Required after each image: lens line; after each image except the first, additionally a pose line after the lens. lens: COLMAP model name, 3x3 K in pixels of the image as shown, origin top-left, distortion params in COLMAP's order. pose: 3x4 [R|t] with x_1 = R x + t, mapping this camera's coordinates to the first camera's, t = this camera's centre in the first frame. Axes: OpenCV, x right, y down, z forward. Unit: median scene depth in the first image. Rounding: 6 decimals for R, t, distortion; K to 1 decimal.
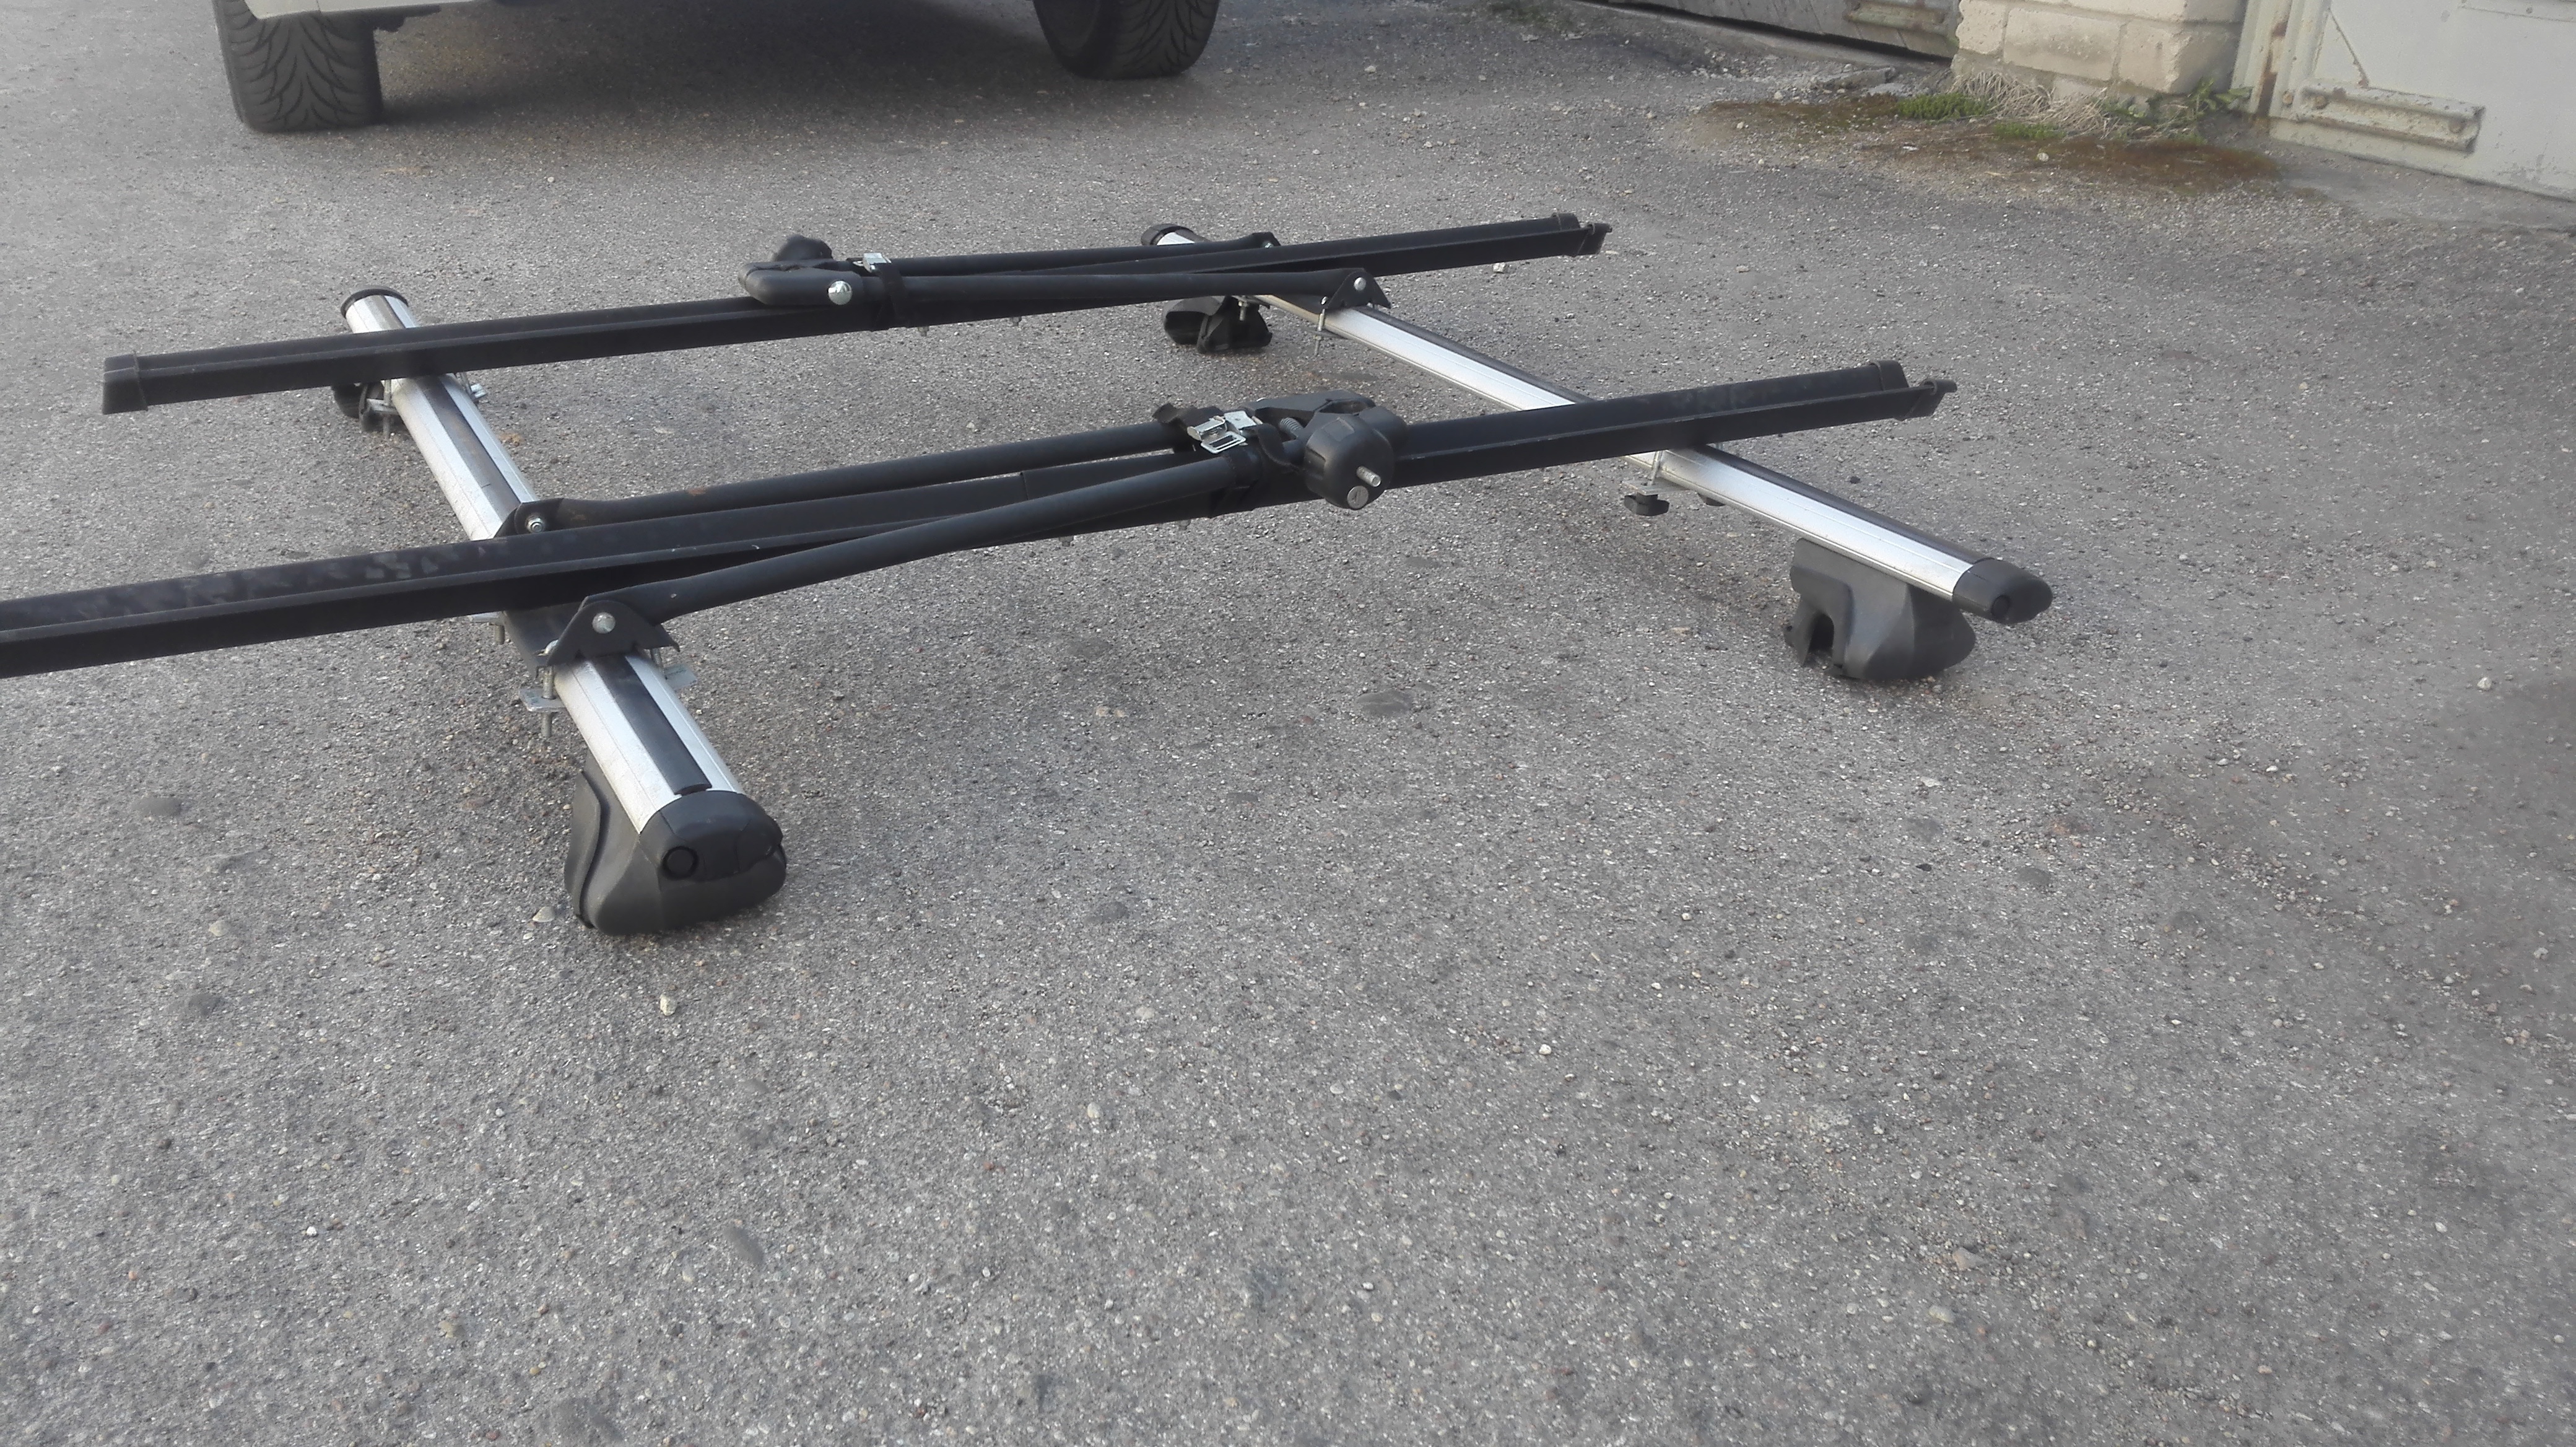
lens RADIAL K [[2123.7, 0, 1279.2], [0, 2123.7, 715.6], [0, 0, 1]] dist [0.148685, -0.333479]
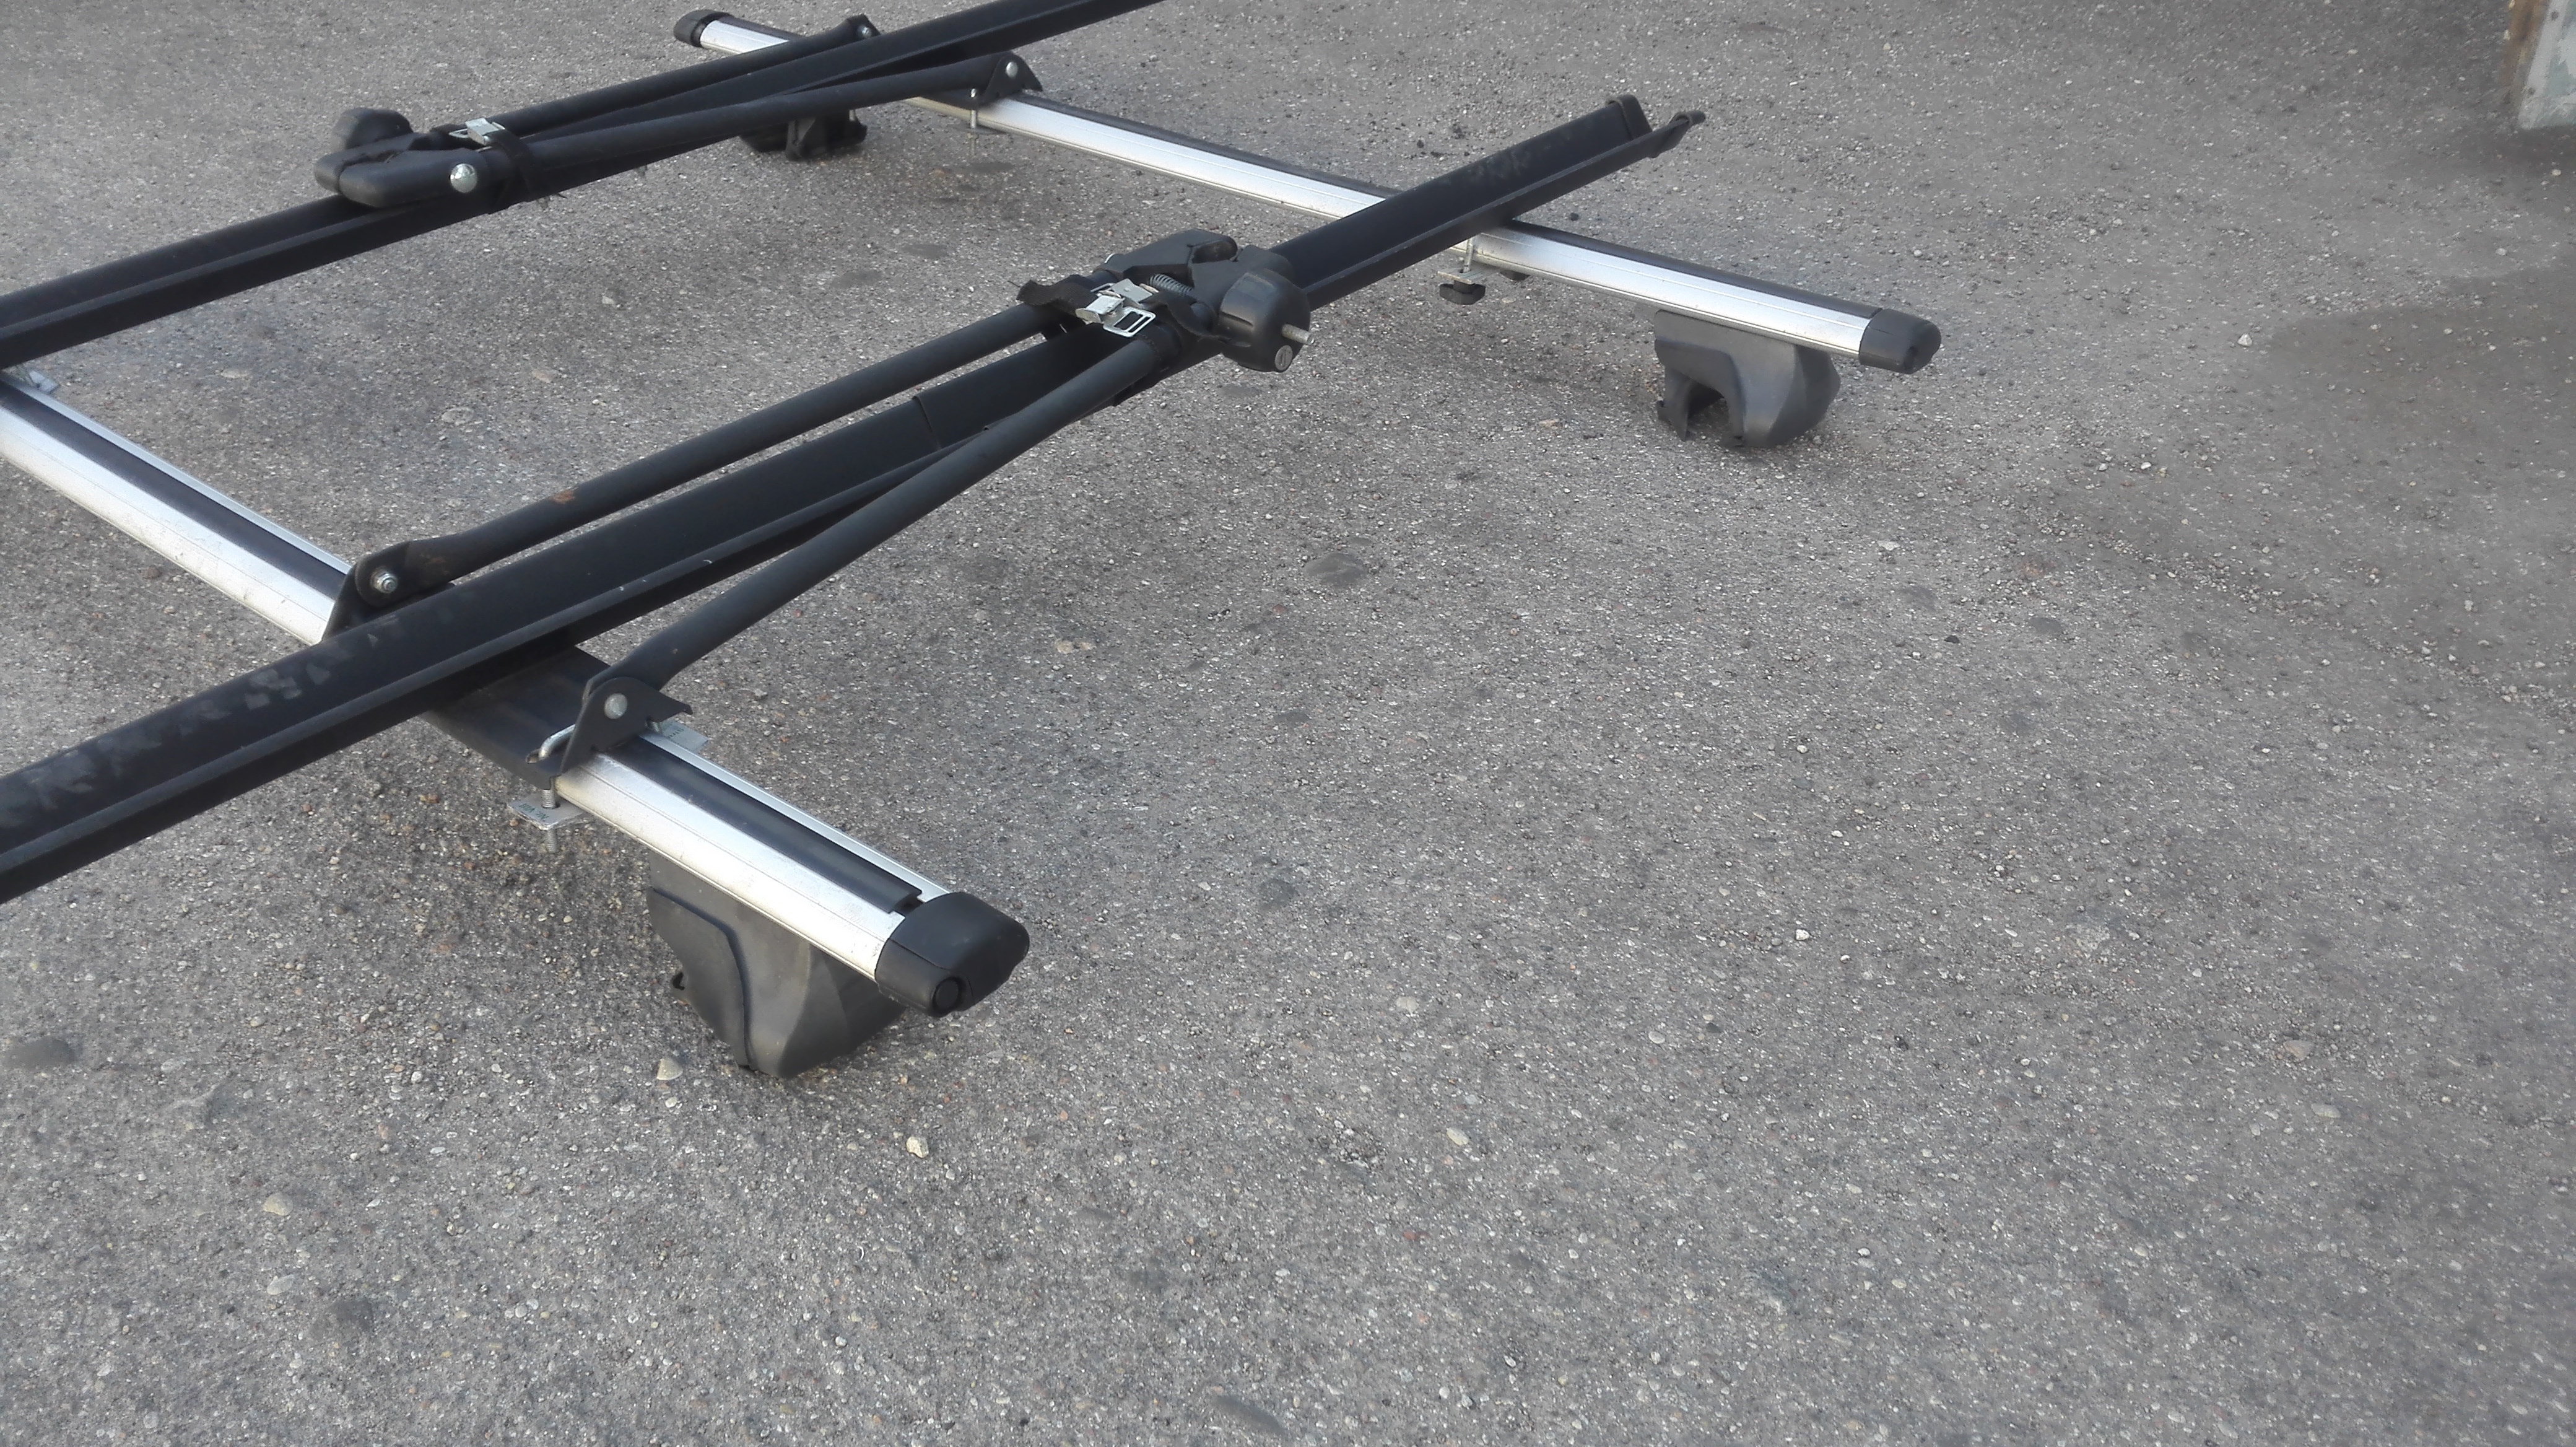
lens RADIAL K [[2123.7, 0, 1279.2], [0, 2123.7, 715.6], [0, 0, 1]] dist [0.148685, -0.333479]
pose [[0.925210, -0.226956, 0.304101, -0.280351], [0.177153, 0.967065, 0.182761, -0.122685], [-0.335564, -0.115219, 0.934945, 0.126729]]
